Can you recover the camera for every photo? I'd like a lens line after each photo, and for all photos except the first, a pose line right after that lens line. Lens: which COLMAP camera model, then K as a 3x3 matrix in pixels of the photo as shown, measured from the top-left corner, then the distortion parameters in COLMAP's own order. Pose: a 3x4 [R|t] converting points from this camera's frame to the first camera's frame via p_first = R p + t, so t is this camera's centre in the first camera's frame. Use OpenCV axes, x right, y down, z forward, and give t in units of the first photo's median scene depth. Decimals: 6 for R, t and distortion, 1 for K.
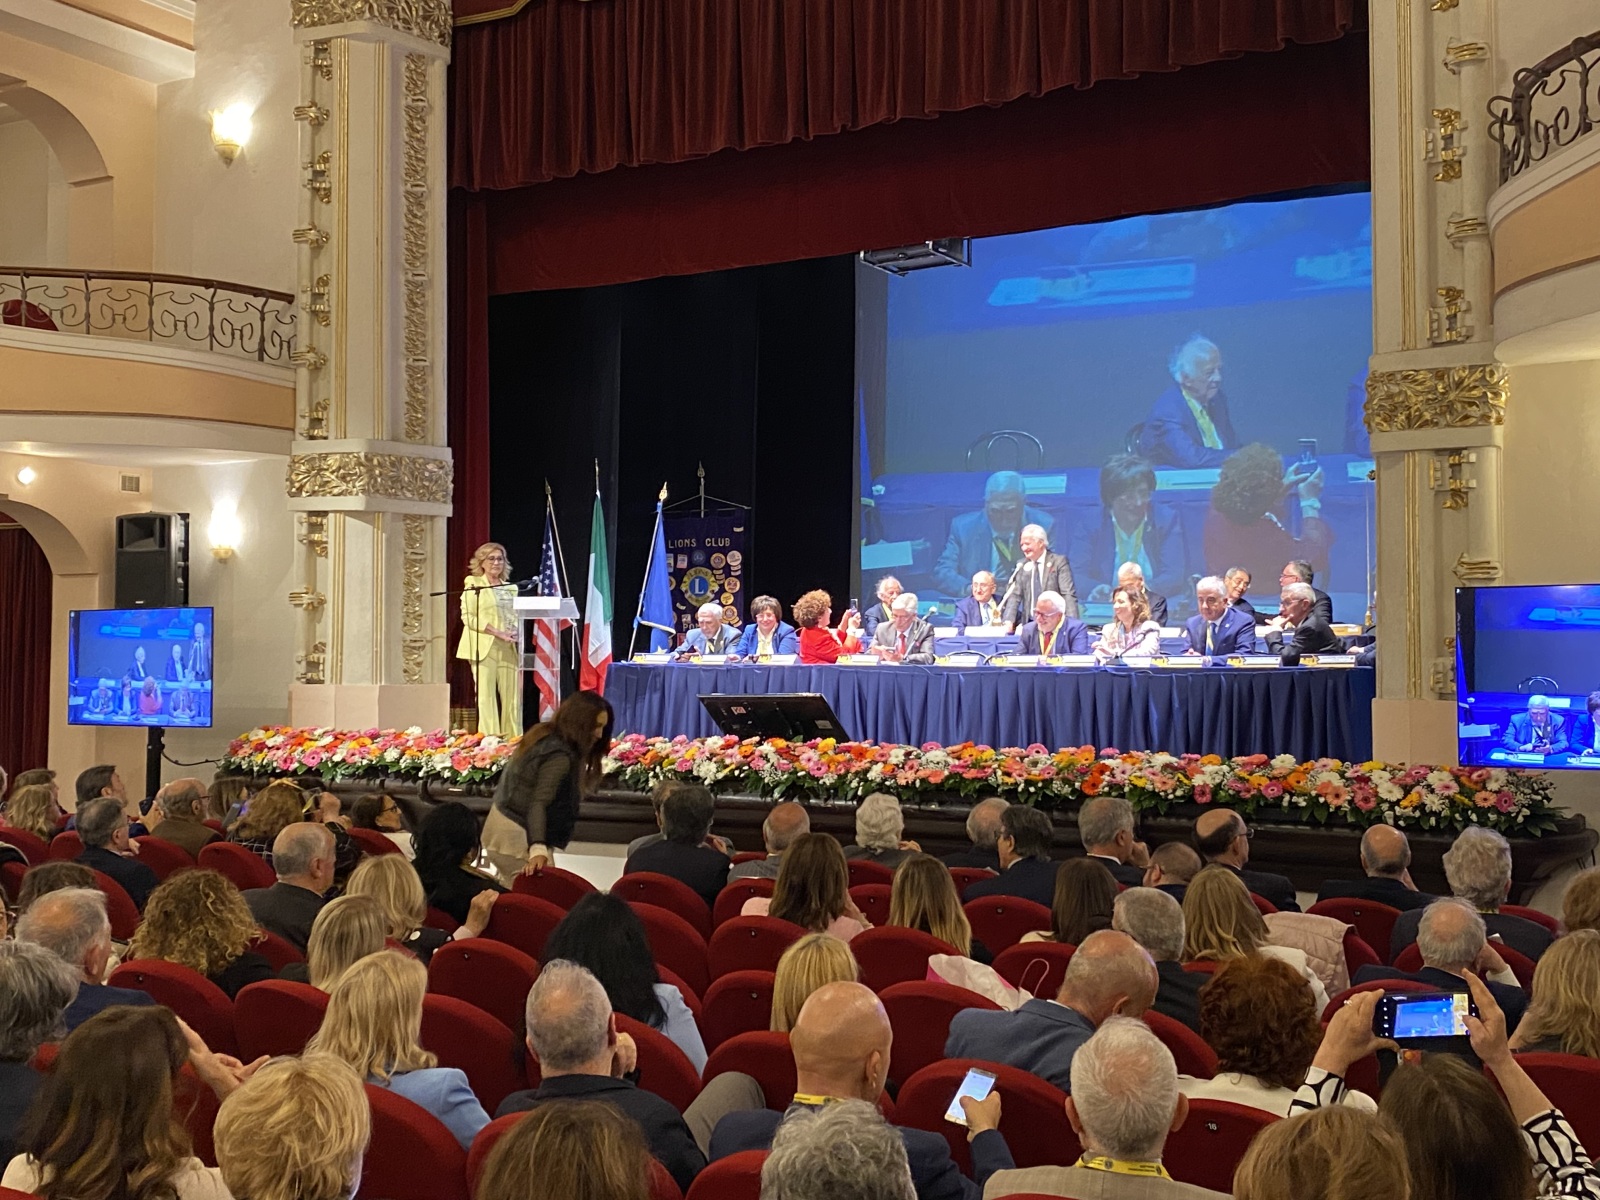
lens RADIAL K [[1833.5, 0, 785.4], [0, 1833.5, 601.2], [0, 0, 1]] dist [0.108098, 0.000000]
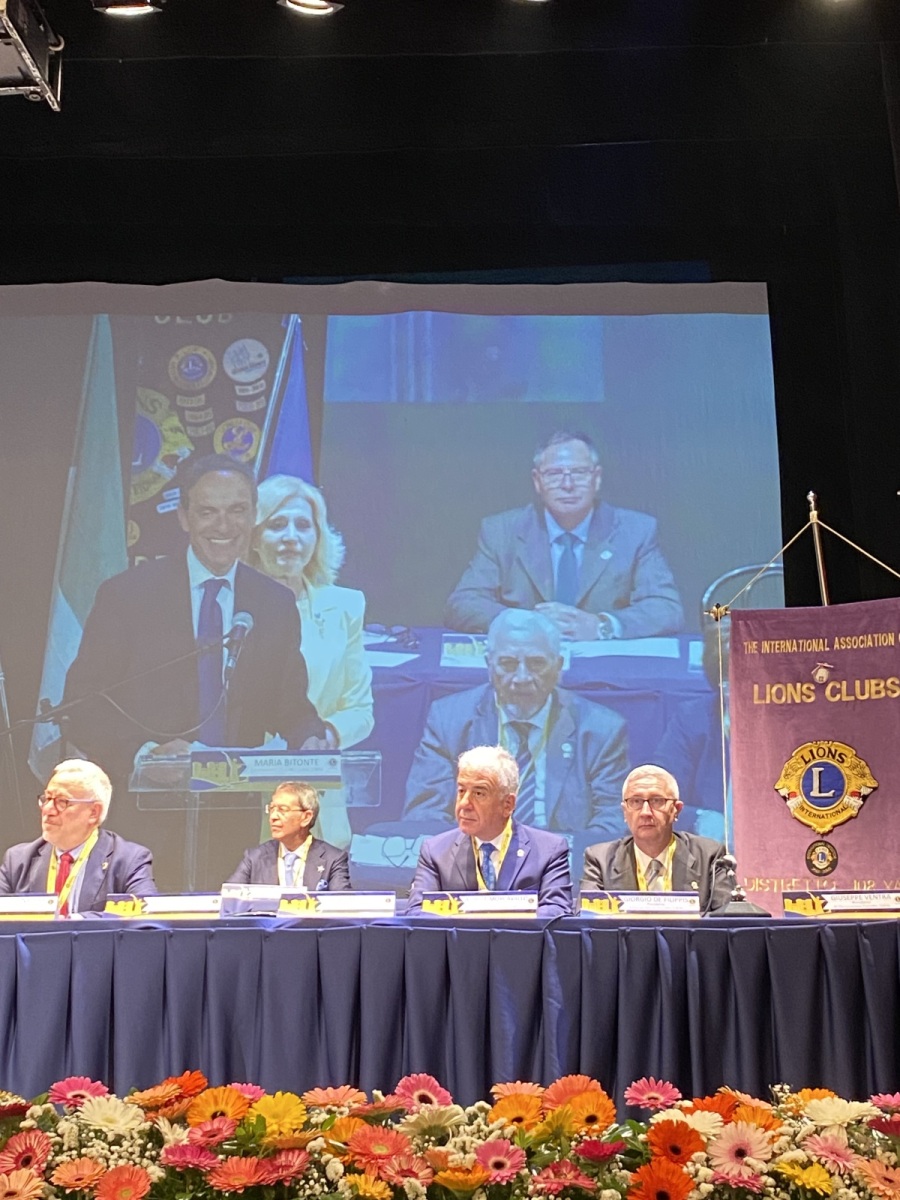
lens RADIAL K [[1894.5, 0, 454.5], [0, 1894.5, 587.1], [0, 0, 1]] dist [0.040591, 0.000000]
pose [[0.882670, 0.120921, 0.454172, -0.022241], [-0.016197, 0.973589, -0.227734, 0.064440], [-0.469715, 0.193658, 0.861316, 0.630568]]
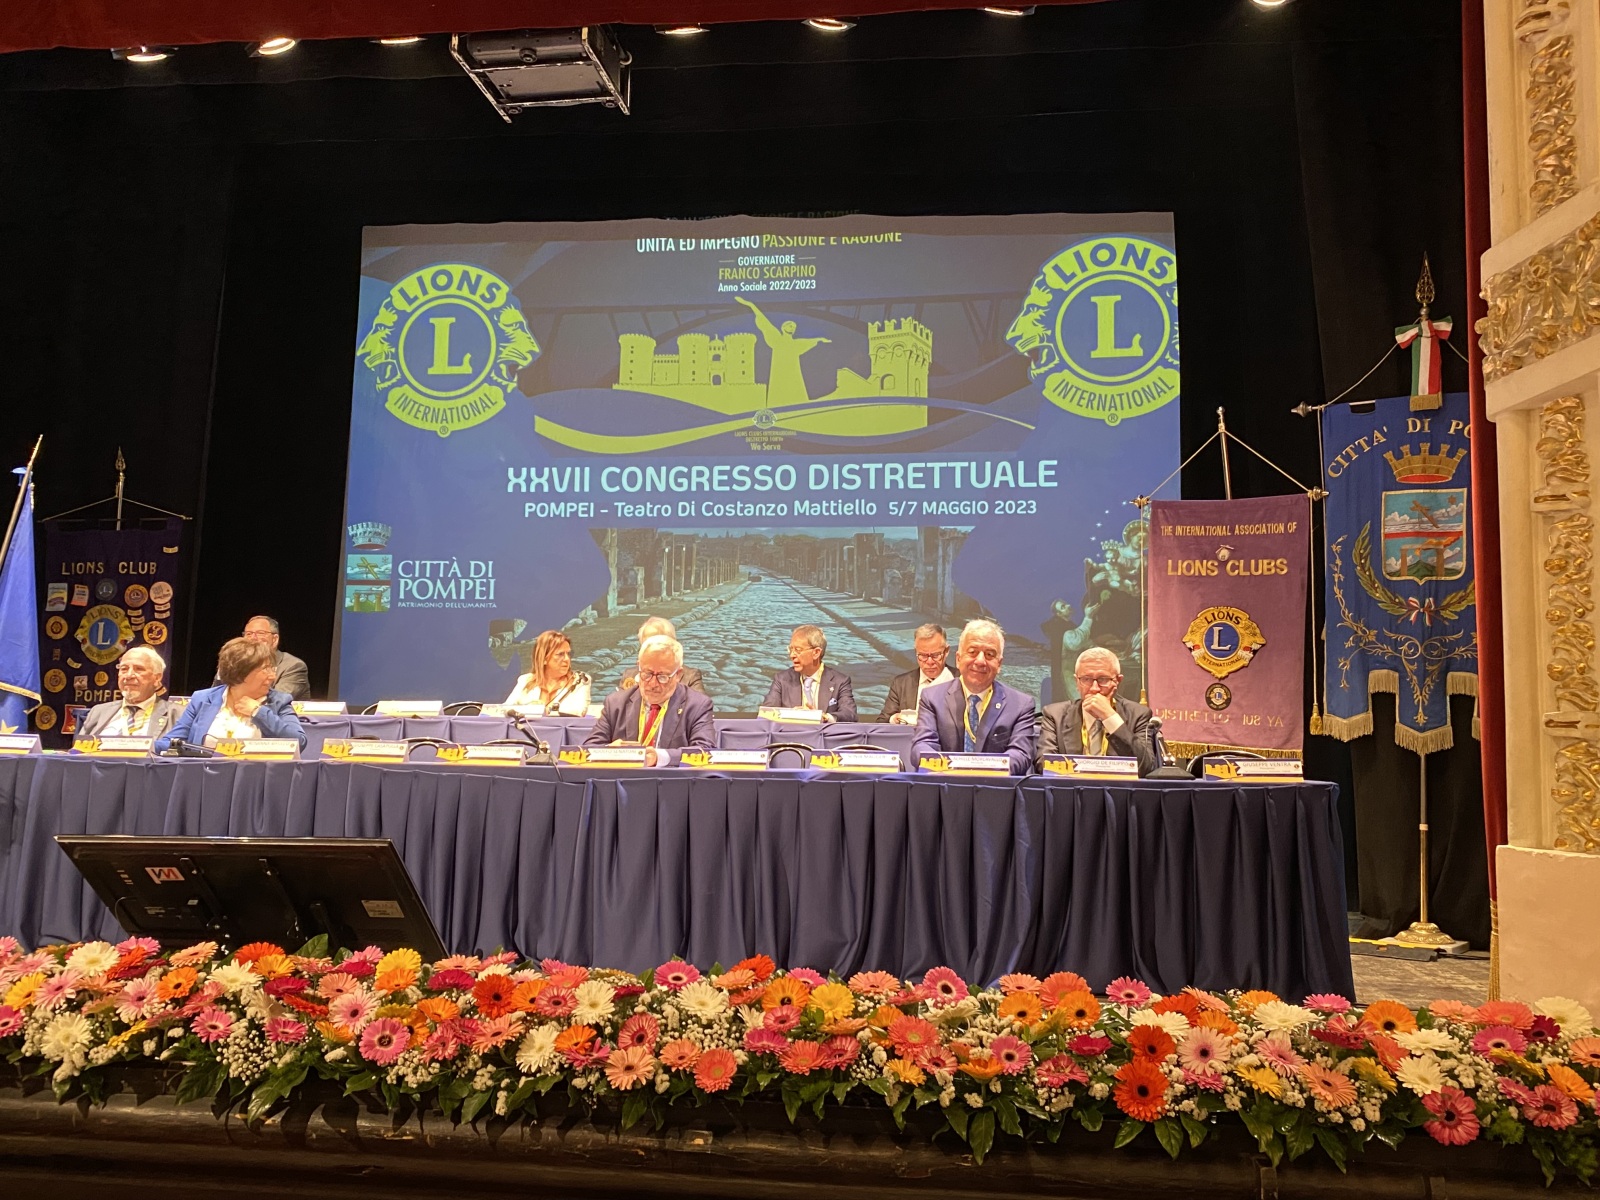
lens RADIAL K [[1362.7, 0, 792.6], [0, 1362.7, 599.7], [0, 0, 1]] dist [-0.008383, 0.013257]
pose [[0.916051, 0.059244, 0.396663, -0.021438], [-0.030925, 0.996519, -0.077418, 0.017191], [-0.399869, 0.058652, 0.914694, 0.666374]]
